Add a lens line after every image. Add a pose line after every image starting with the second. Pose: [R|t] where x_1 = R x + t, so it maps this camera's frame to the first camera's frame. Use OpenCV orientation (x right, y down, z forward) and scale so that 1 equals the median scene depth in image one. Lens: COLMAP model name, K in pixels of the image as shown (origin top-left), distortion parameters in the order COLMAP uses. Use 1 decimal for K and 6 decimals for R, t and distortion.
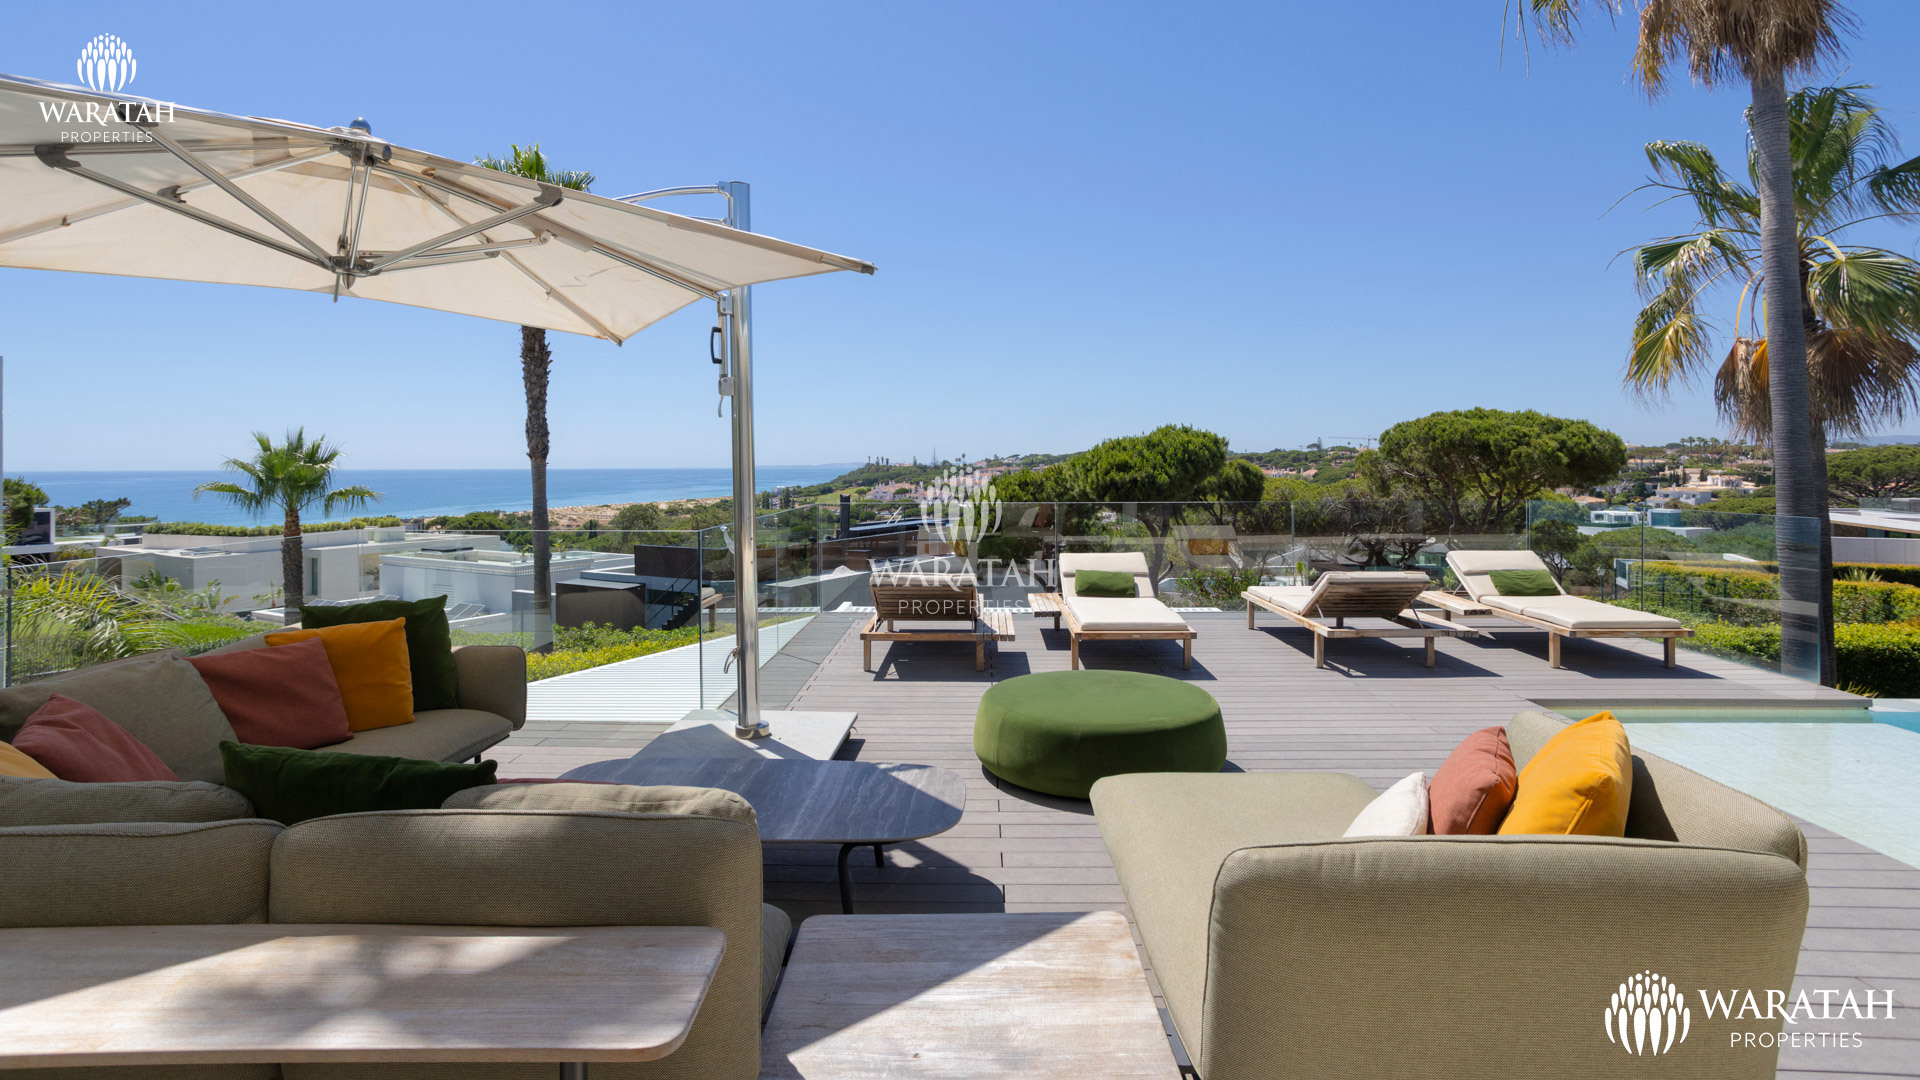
lens RADIAL K [[929.4, 0, 932.3], [0, 929.4, 455.2], [0, 0, 1]] dist [-0.014784, 0.006619]
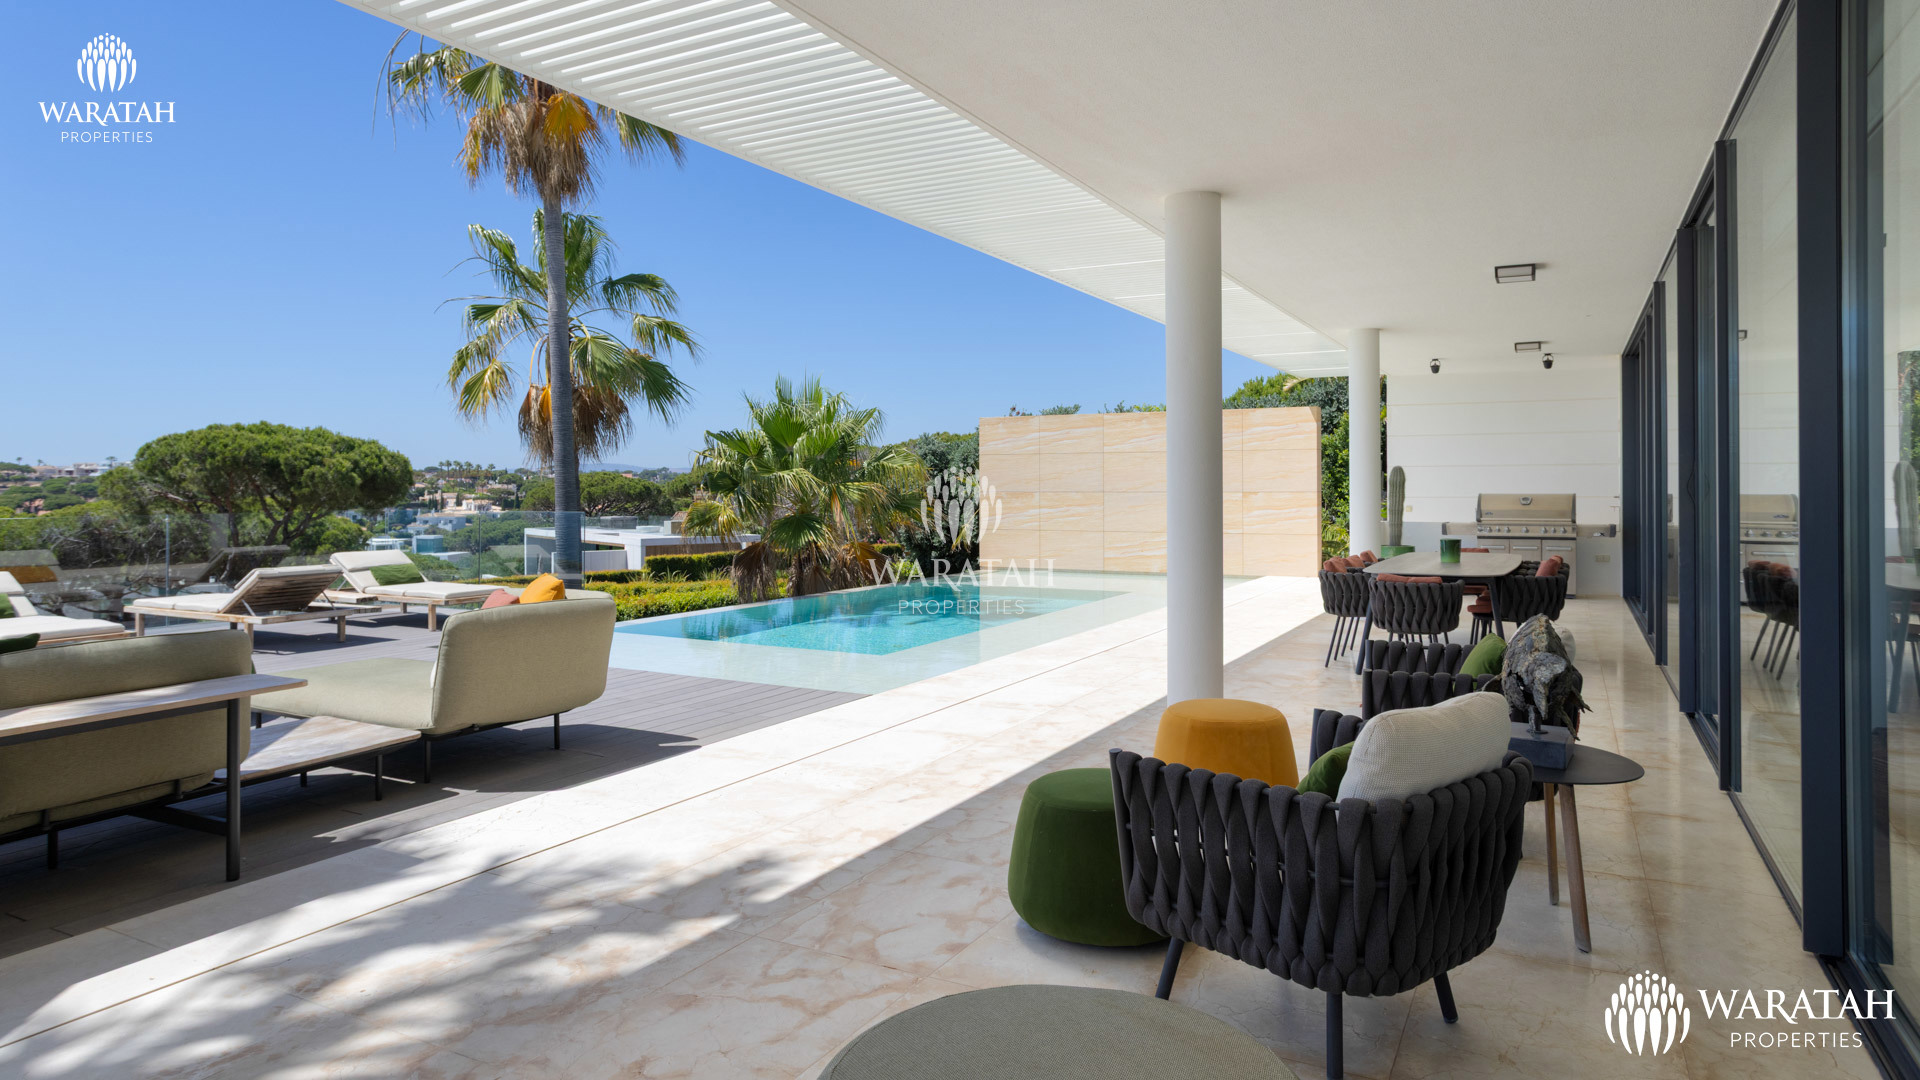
lens RADIAL K [[1134.5, 0, 950.1], [0, 1134.5, 520.7], [0, 0, 1]] dist [0.012423, 0.004946]
pose [[0.447741, -0.024366, 0.893831, -0.108745], [-0.008813, 0.999460, 0.031660, 0.003918], [-0.894120, -0.022053, 0.447285, -0.093328]]
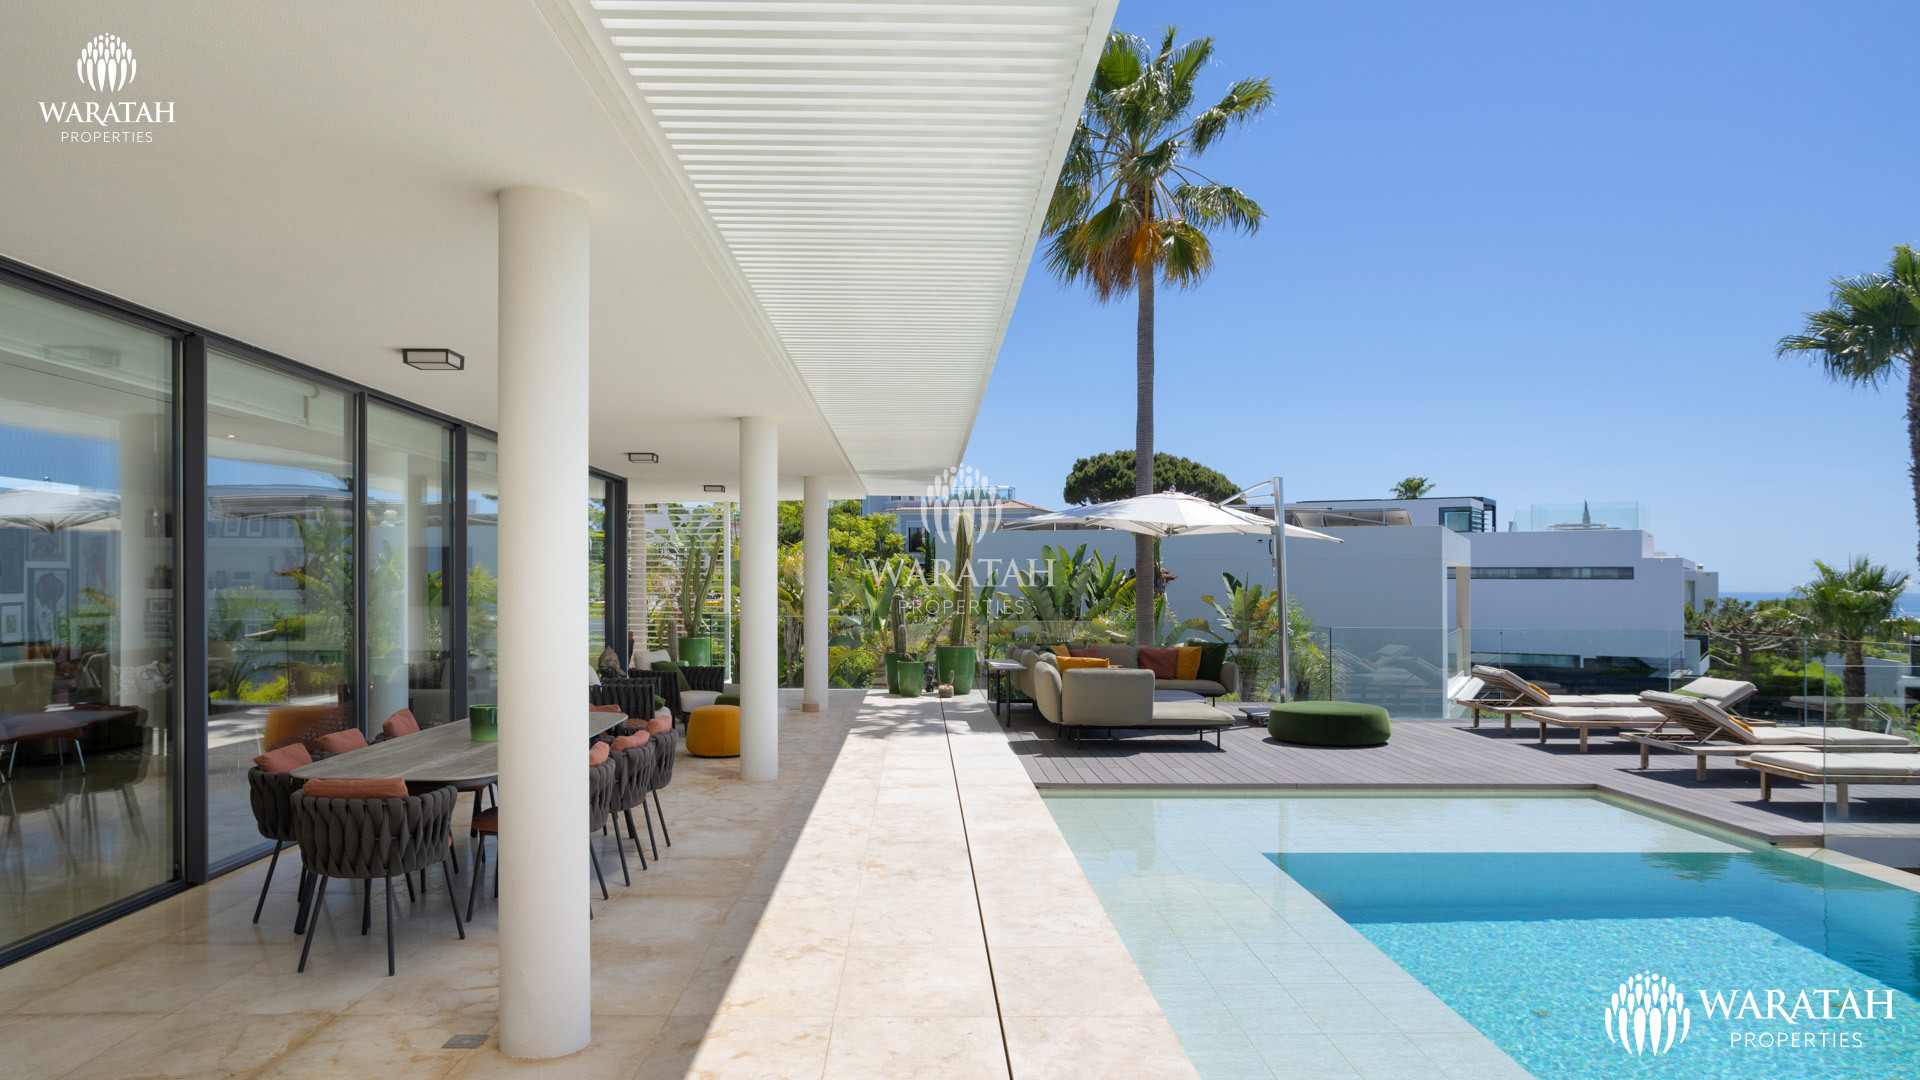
lens RADIAL K [[1286.7, 0, 948.7], [0, 1286.7, 548.0], [0, 0, 1]] dist [0.004871, -0.000417]
pose [[0.068027, -0.022604, -0.997427, 0.502059], [0.005325, 0.999737, -0.022293, -0.008352], [0.997669, -0.003795, 0.068129, -0.016847]]
